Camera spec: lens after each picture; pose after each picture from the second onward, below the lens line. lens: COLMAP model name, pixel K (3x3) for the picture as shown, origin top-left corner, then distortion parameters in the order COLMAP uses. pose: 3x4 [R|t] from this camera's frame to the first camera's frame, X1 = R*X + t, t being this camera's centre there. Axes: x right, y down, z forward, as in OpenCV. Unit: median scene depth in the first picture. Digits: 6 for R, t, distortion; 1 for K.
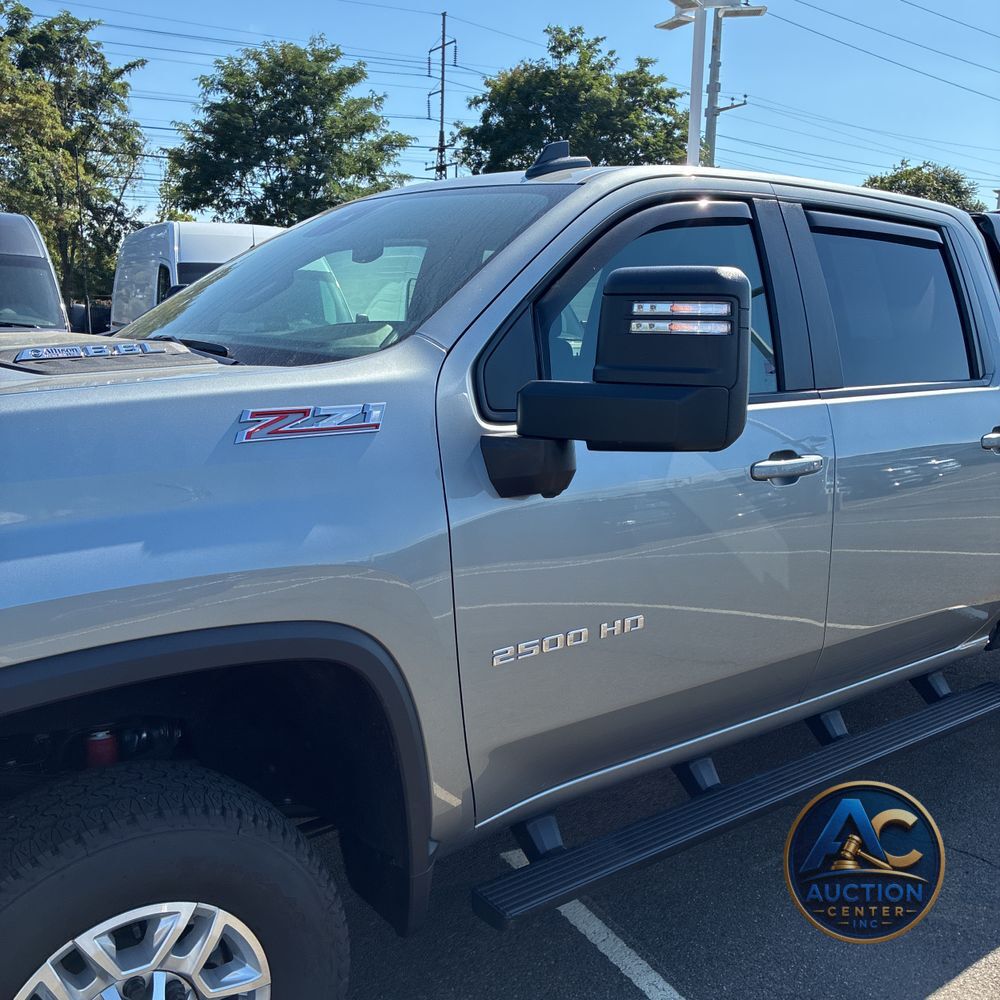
lens RADIAL K [[1017.8, 0, 495.8], [0, 1017.8, 494.0], [0, 0, 1]] dist [0.029086, 0.000000]
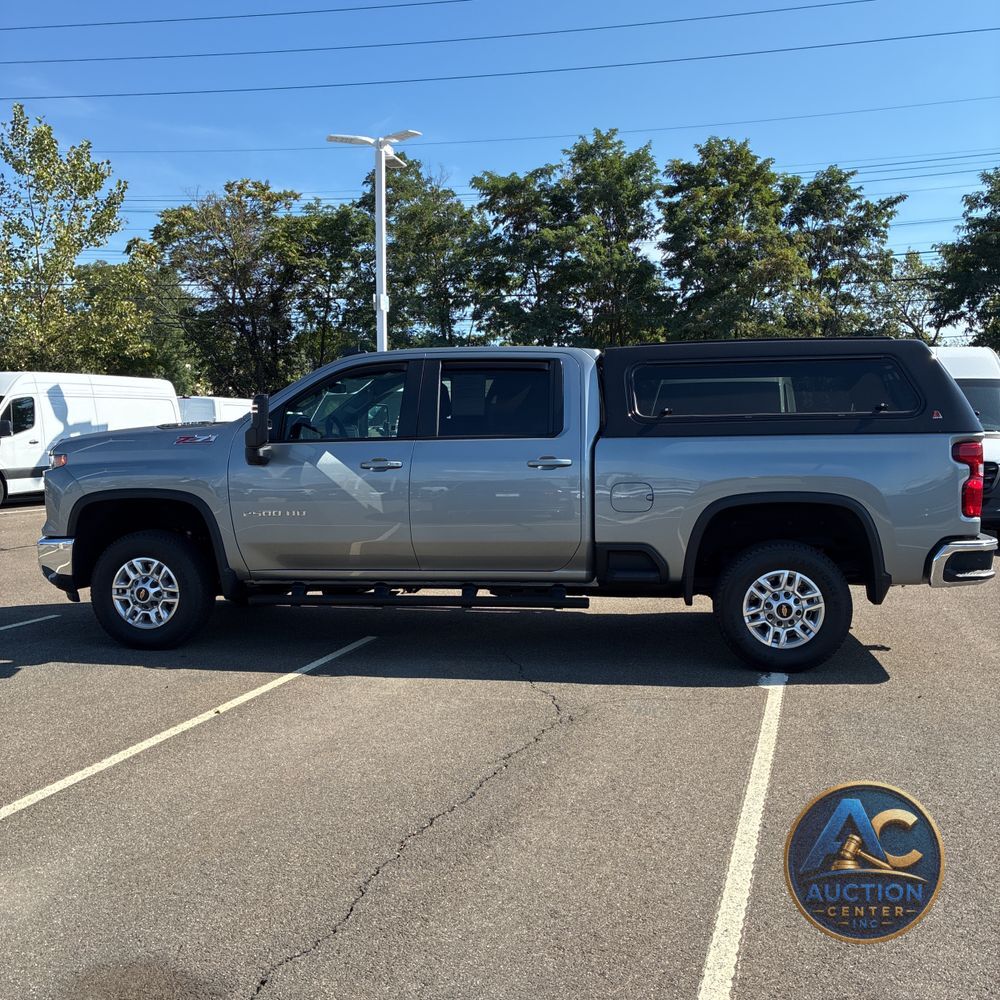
lens RADIAL K [[1006.8, 0, 492.6], [0, 1006.8, 502.7], [0, 0, 1]] dist [0.053323, 0.000000]
pose [[0.697295, 0.027825, -0.716244, 0.147007], [-0.099080, 0.993395, -0.057867, 0.011922], [0.709903, 0.111316, 0.695447, -0.035447]]
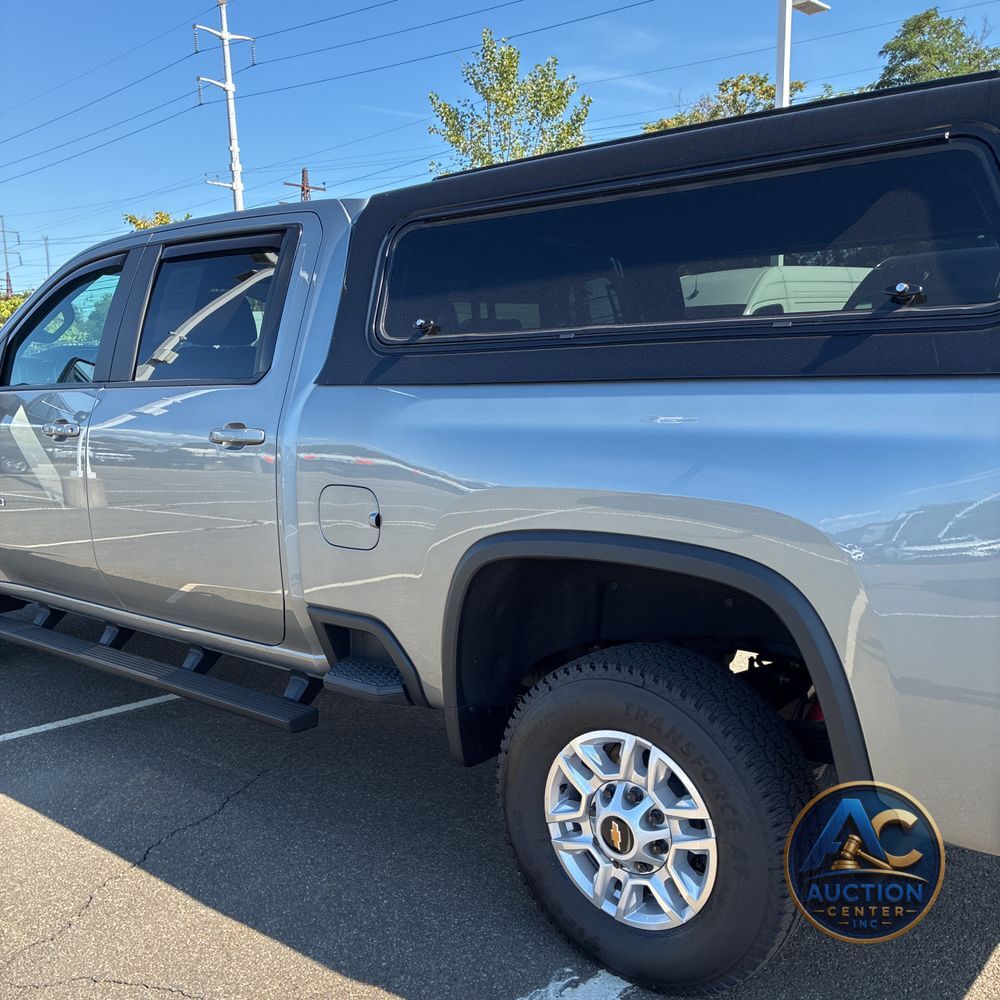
lens RADIAL K [[1017.8, 0, 489.8], [0, 1017.8, 508.9], [0, 0, 1]] dist [0.029086, 0.000000]
pose [[0.219592, 0.115036, -0.968786, 0.122807], [-0.137403, 0.986772, 0.086027, -0.008380], [0.965867, 0.114223, 0.232493, 0.081691]]
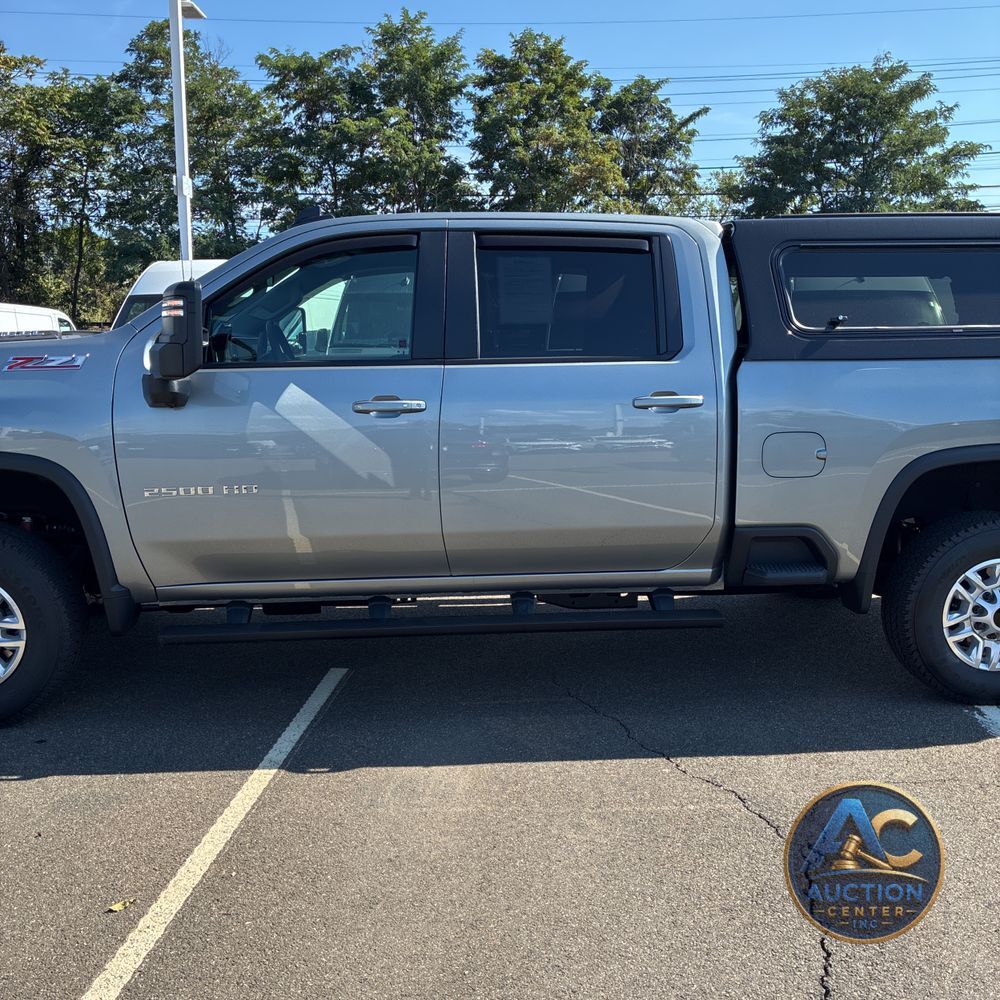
lens RADIAL K [[1017.8, 0, 509.0], [0, 1017.8, 491.3], [0, 0, 1]] dist [0.029086, 0.000000]
pose [[0.846406, 0.057369, -0.529439, 0.080083], [-0.072093, 0.997372, -0.007180, 0.006304], [0.527636, 0.044246, 0.848318, -0.012695]]
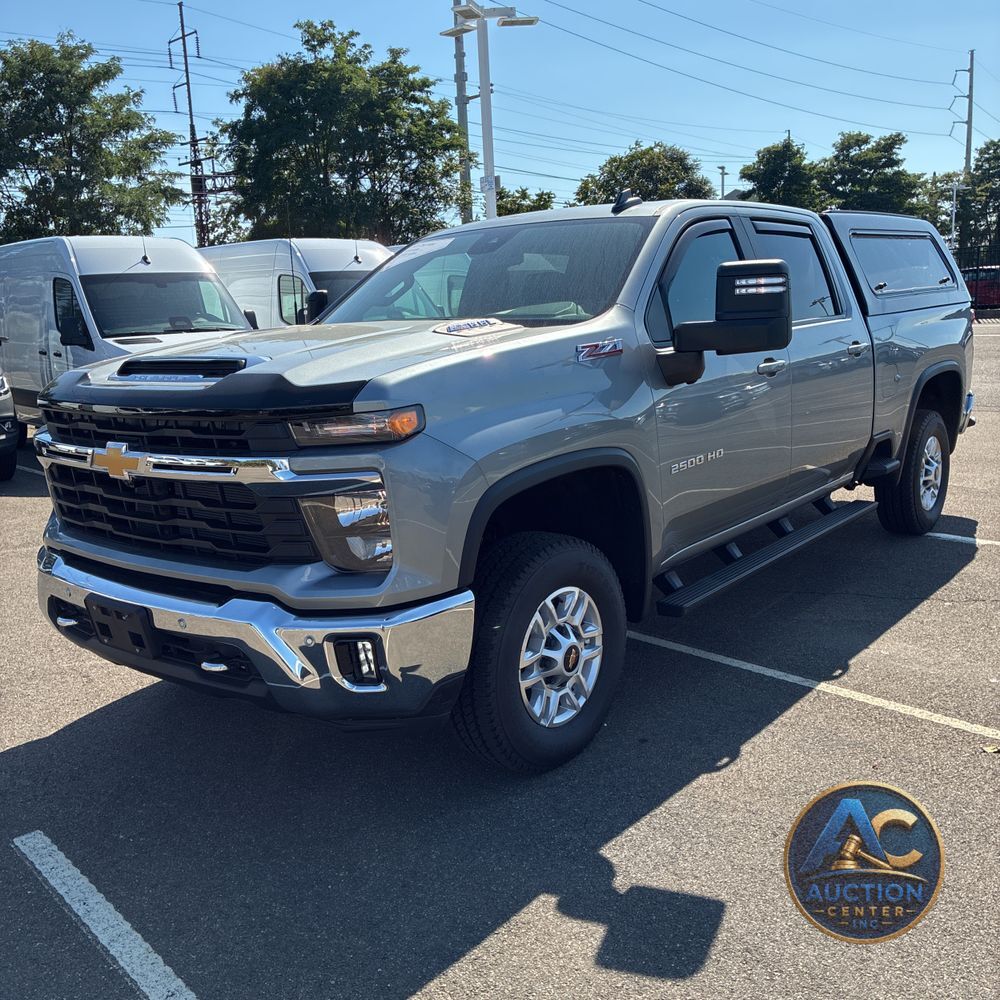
lens RADIAL K [[1017.8, 0, 500.3], [0, 1017.8, 500.6], [0, 0, 1]] dist [0.029086, 0.000000]
pose [[0.968151, -0.113039, 0.223395, -0.038435], [0.108533, 0.993565, 0.032386, 0.006221], [-0.225618, -0.007109, 0.974190, -0.041160]]
